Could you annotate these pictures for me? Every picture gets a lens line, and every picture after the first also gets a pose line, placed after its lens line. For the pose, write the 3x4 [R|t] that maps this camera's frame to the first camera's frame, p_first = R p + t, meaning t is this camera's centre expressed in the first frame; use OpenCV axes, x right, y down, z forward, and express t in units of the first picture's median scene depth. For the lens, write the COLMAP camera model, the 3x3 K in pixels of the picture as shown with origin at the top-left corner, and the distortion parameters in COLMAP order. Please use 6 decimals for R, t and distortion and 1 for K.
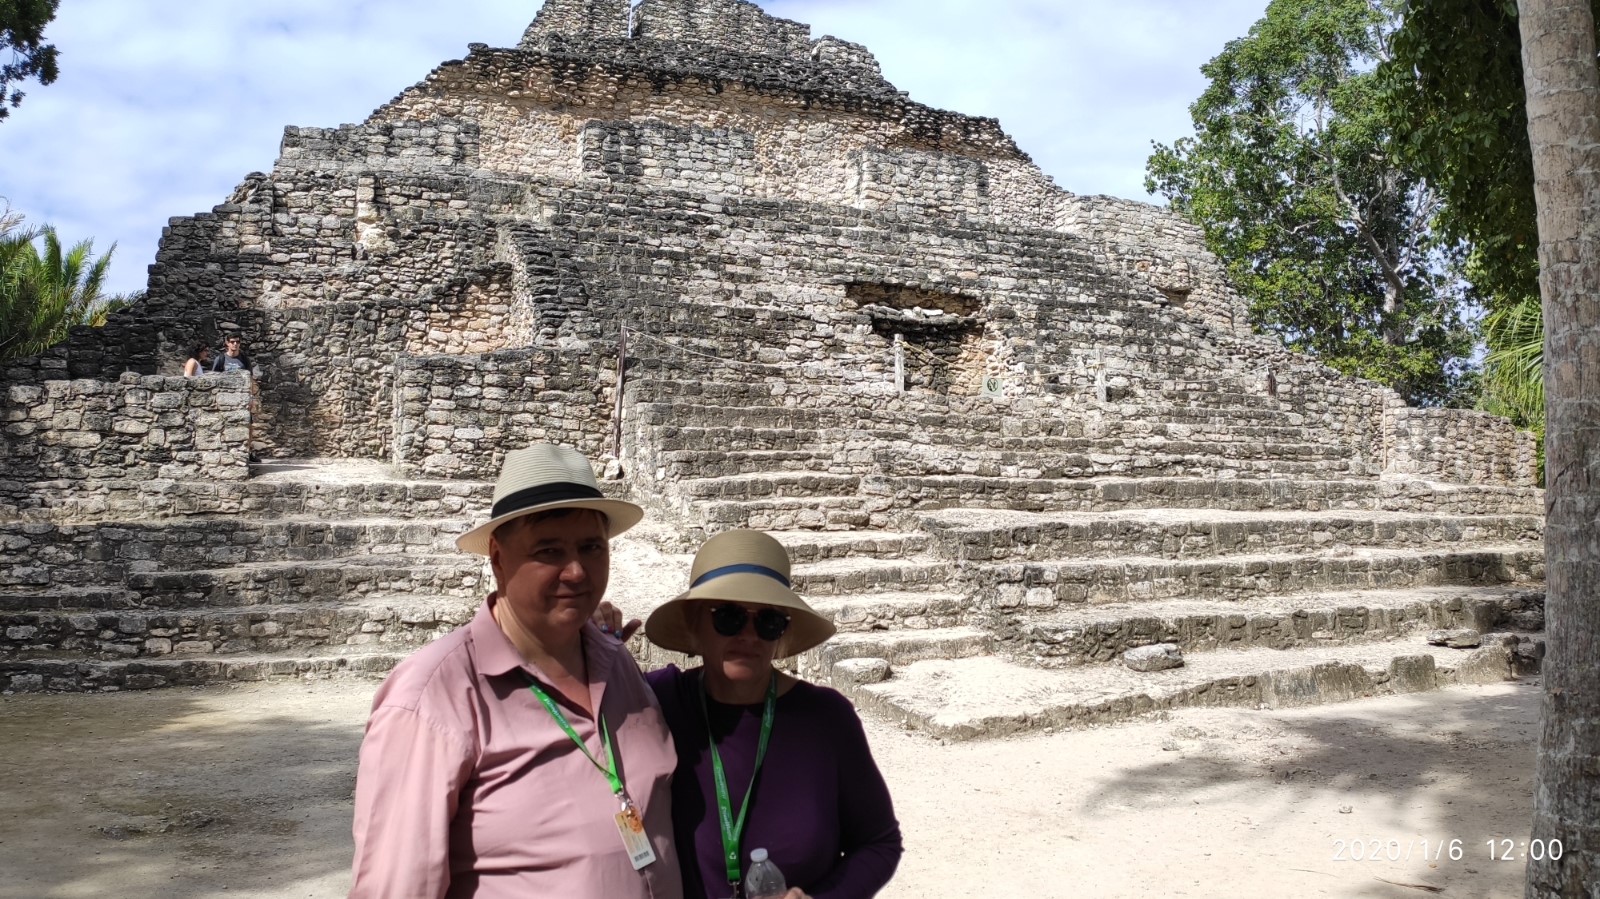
lens RADIAL K [[1307.0, 0, 810.7], [0, 1307.0, 481.4], [0, 0, 1]] dist [-0.103943, 0.001554]
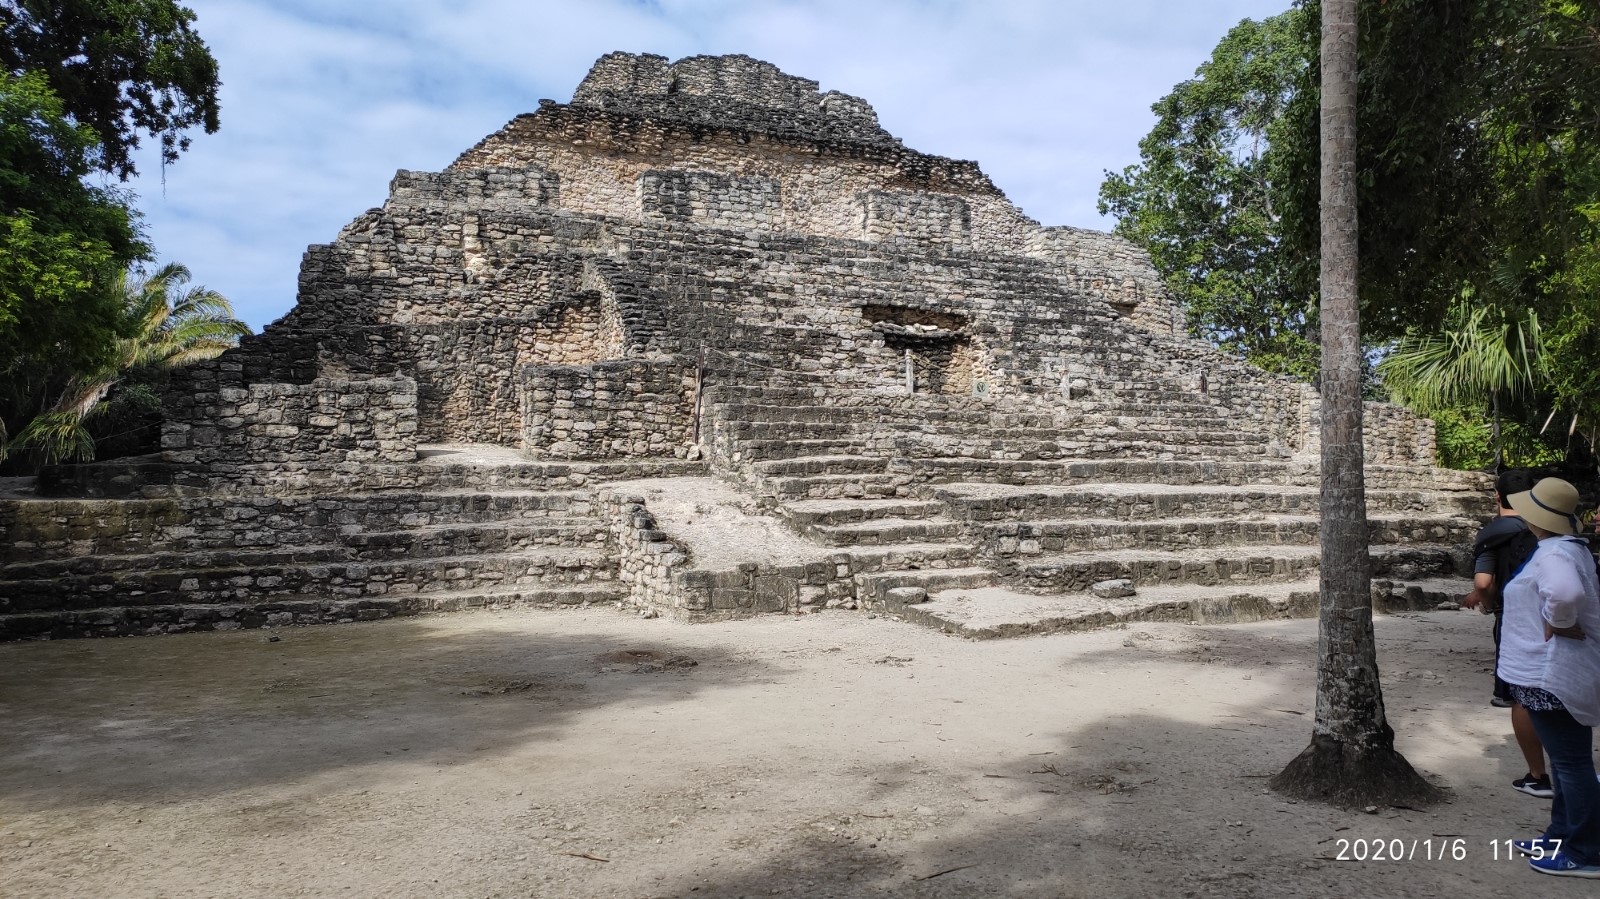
lens RADIAL K [[1205.9, 0, 800.0], [0, 1205.9, 449.5], [0, 0, 1]] dist [0.092460, -0.120734]
pose [[0.999829, -0.001137, 0.018449, -0.064189], [0.001319, 0.999951, -0.009829, -0.001280], [-0.018437, 0.009852, 0.999781, -0.200448]]
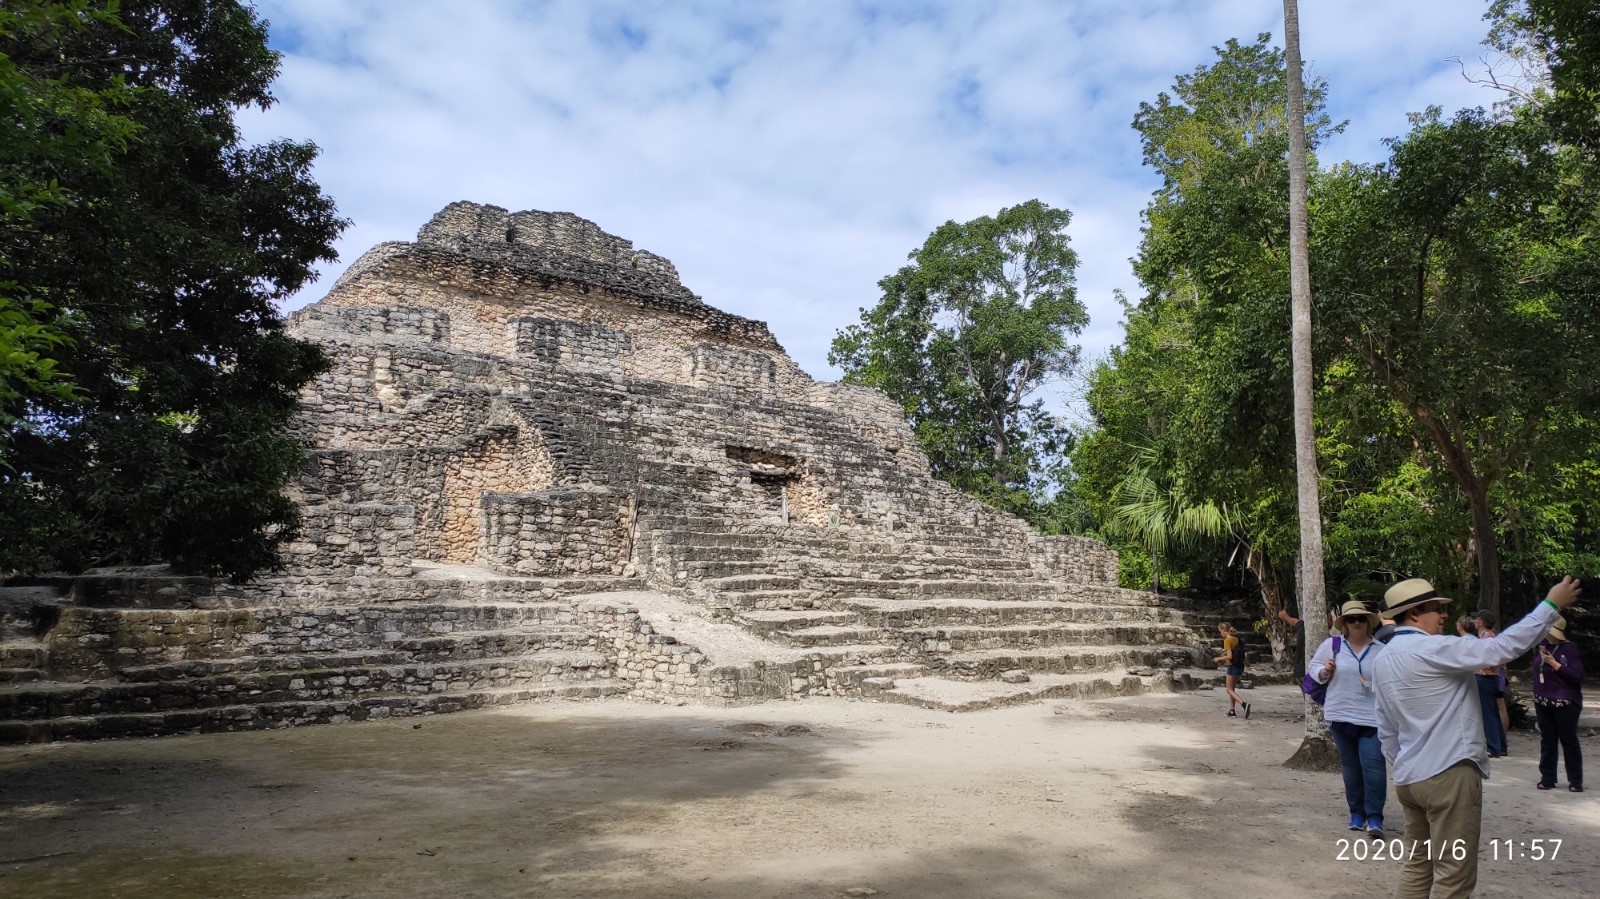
lens RADIAL K [[1205.9, 0, 800.0], [0, 1205.9, 449.5], [0, 0, 1]] dist [0.092460, -0.120734]
pose [[0.943504, 0.045927, 0.328163, -0.415669], [-0.012937, 0.994699, -0.102015, -0.008656], [-0.331109, 0.092007, 0.939096, -0.409419]]
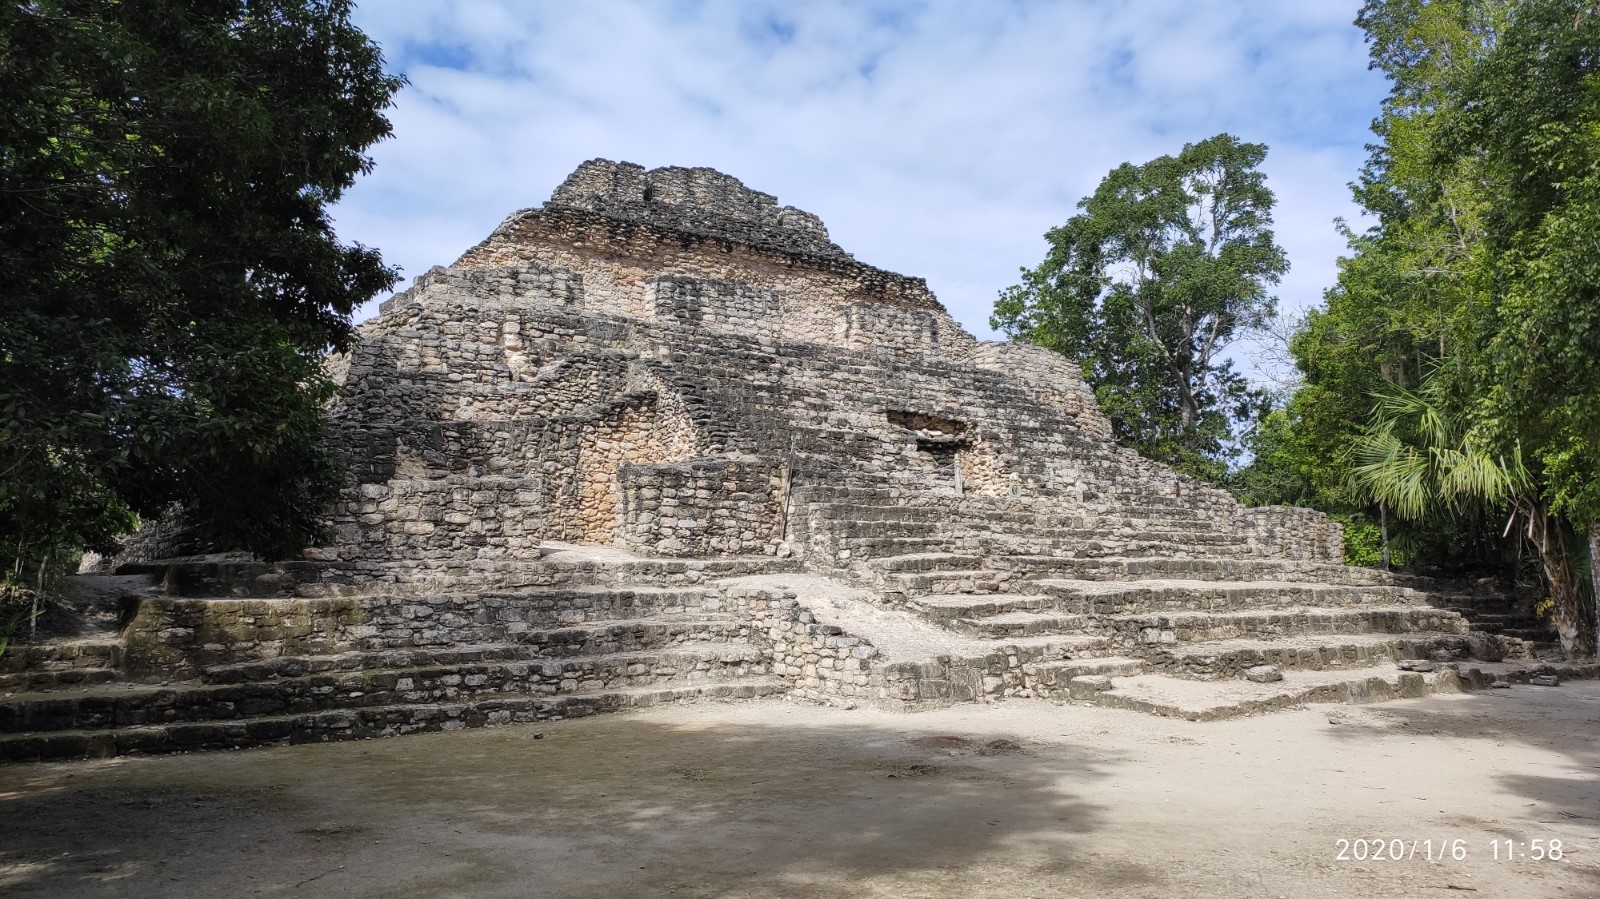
lens RADIAL K [[1205.9, 0, 800.0], [0, 1205.9, 449.5], [0, 0, 1]] dist [0.092460, -0.120734]
pose [[0.977470, 0.018600, 0.210253, -0.380209], [0.000304, 0.995985, -0.089523, -0.001839], [-0.211074, 0.087570, 0.973540, -0.223836]]
